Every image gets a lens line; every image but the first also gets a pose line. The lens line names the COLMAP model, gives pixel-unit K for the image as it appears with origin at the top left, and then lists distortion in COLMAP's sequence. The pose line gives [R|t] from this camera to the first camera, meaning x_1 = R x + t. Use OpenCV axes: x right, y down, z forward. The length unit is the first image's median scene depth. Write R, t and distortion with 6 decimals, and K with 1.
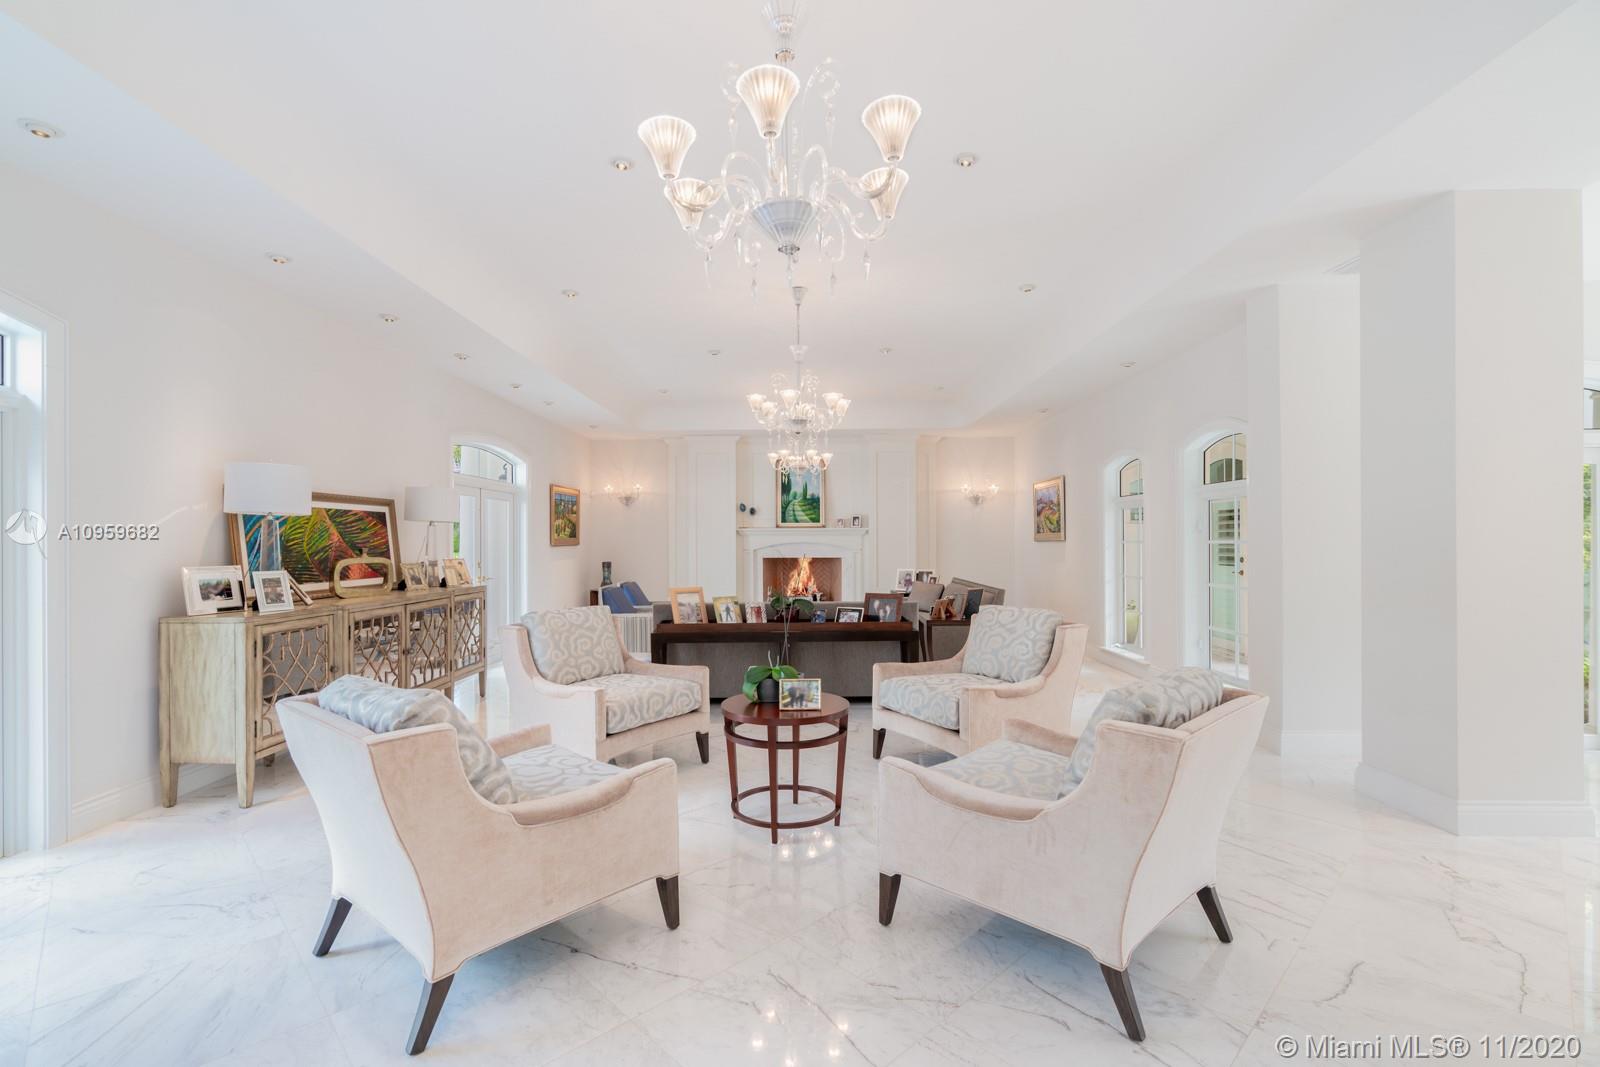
lens RADIAL K [[717.6, 0, 800.0], [0, 717.6, 533.5], [0, 0, 1]] dist [-0.001281, 0.000124]
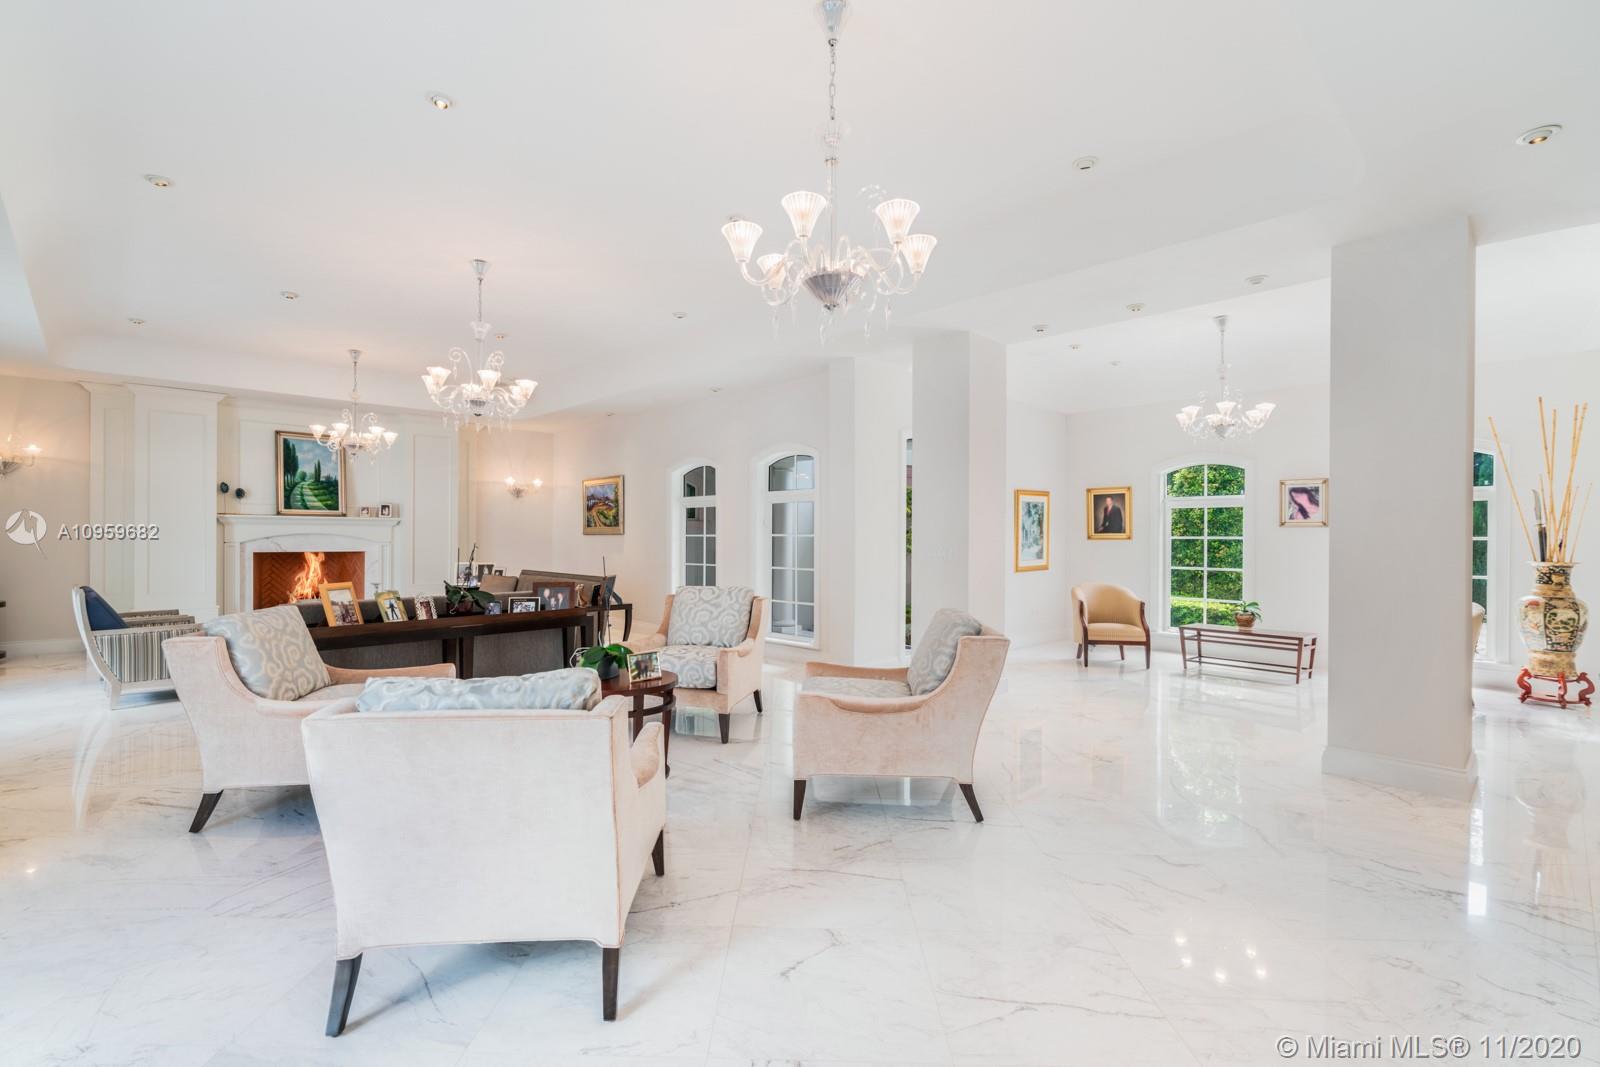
lens RADIAL K [[712.8, 0, 800.0], [0, 712.8, 533.5], [0, 0, 1]] dist [-0.000331, 0.000370]
pose [[0.717061, 0.010840, 0.696927, -0.345541], [-0.014295, 0.999897, -0.000845, 0.010498], [-0.696864, -0.009356, 0.717142, 0.030679]]
